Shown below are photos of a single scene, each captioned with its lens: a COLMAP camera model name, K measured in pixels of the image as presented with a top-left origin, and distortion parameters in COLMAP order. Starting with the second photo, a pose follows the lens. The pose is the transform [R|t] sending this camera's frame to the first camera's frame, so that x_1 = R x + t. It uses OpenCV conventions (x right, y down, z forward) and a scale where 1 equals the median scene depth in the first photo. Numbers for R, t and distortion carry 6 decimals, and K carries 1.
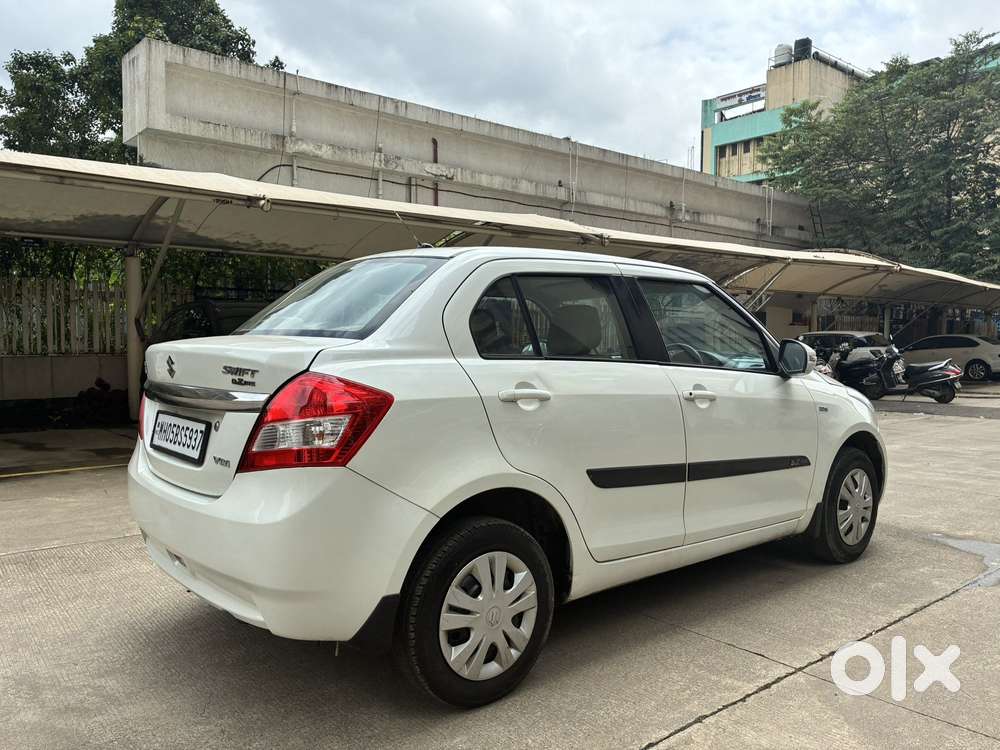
lens RADIAL K [[759.1, 0, 495.9], [0, 759.1, 371.7], [0, 0, 1]] dist [0.048154, -0.064558]
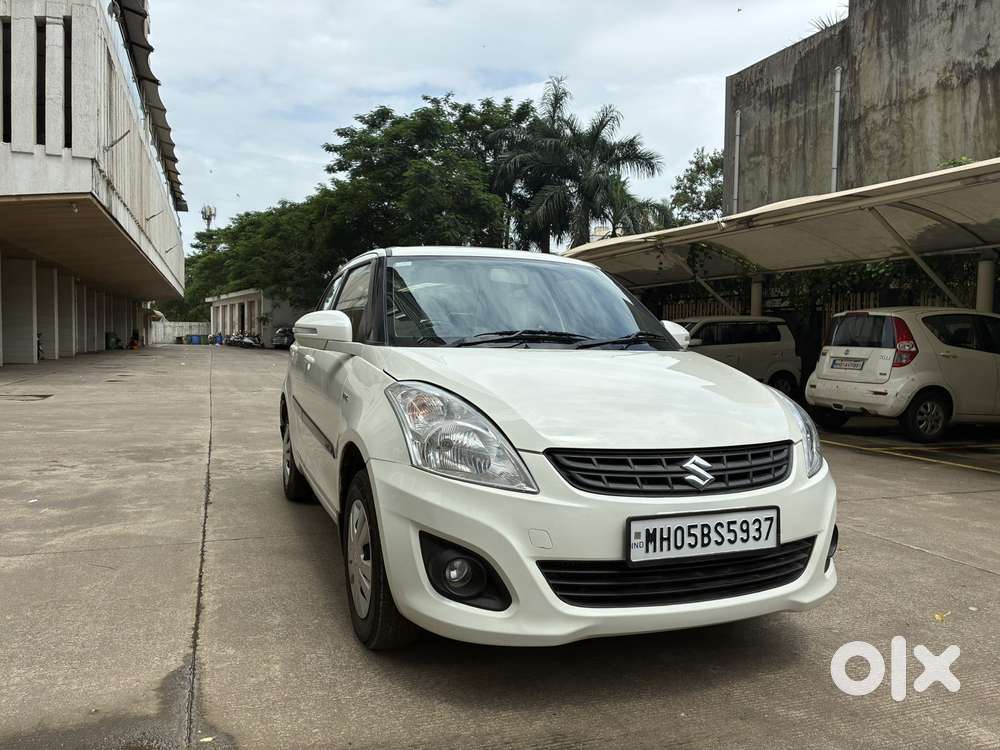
lens RADIAL K [[759.1, 0, 505.2], [0, 759.1, 366.6], [0, 0, 1]] dist [0.048154, -0.064558]
pose [[-0.315564, 0.026386, -0.948538, 1.111861], [-0.057109, 0.997273, 0.046740, -0.028221], [0.947184, 0.068919, -0.313196, 1.389705]]
